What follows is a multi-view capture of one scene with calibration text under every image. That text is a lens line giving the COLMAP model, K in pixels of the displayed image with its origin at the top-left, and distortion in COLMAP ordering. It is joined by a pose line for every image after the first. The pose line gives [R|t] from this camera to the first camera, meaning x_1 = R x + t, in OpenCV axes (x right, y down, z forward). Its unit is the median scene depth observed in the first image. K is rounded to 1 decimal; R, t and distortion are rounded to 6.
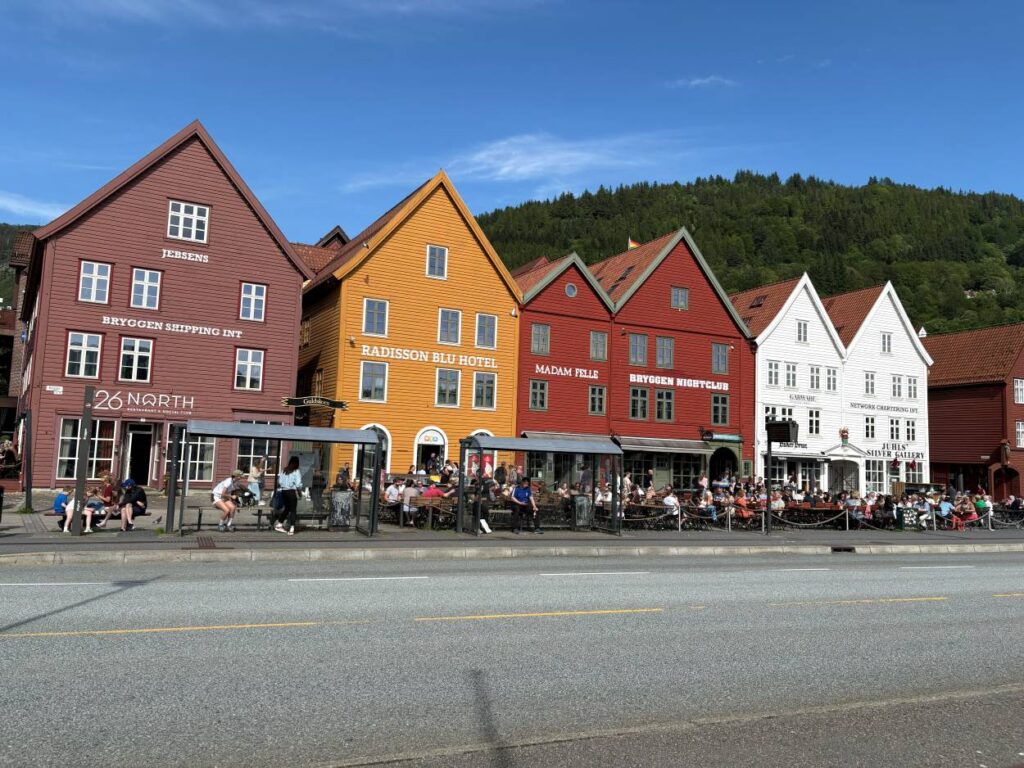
lens RADIAL K [[775.0, 0, 513.1], [0, 775.0, 381.2], [0, 0, 1]] dist [-0.012026, -0.004263]
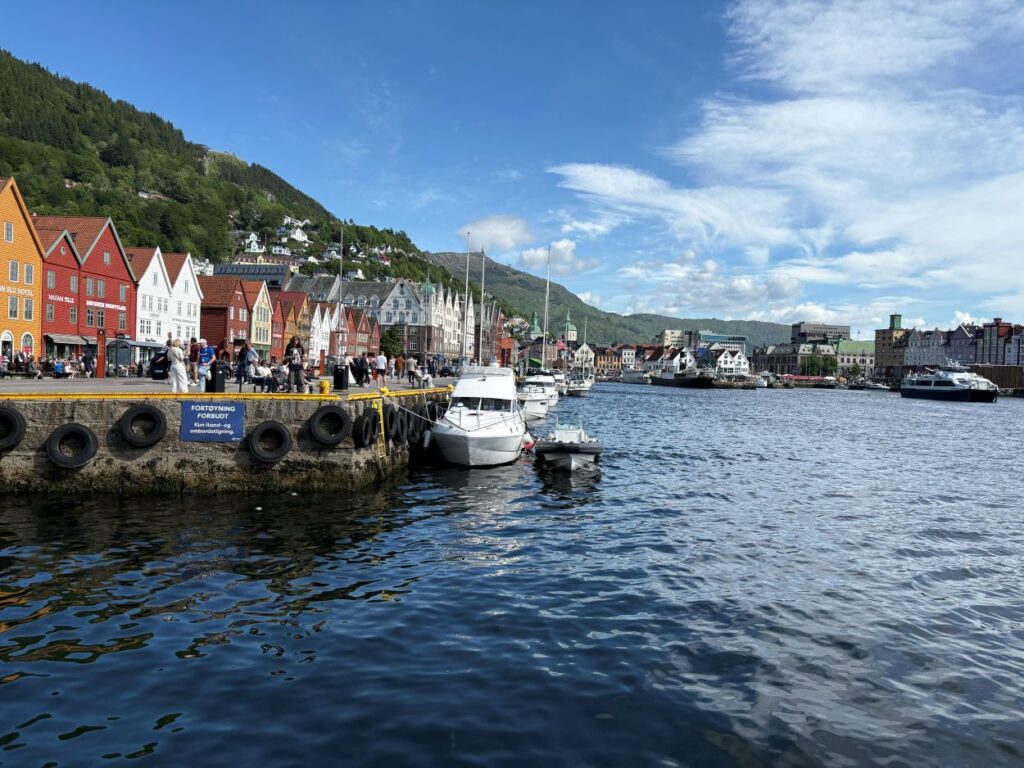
lens RADIAL K [[775.0, 0, 512.5], [0, 775.0, 384.6], [0, 0, 1]] dist [-0.012026, -0.004263]
pose [[0.459083, -0.037545, 0.887600, -0.852534], [-0.107353, 0.989441, 0.097378, -0.083670], [-0.881883, -0.139991, 0.450205, -0.590893]]
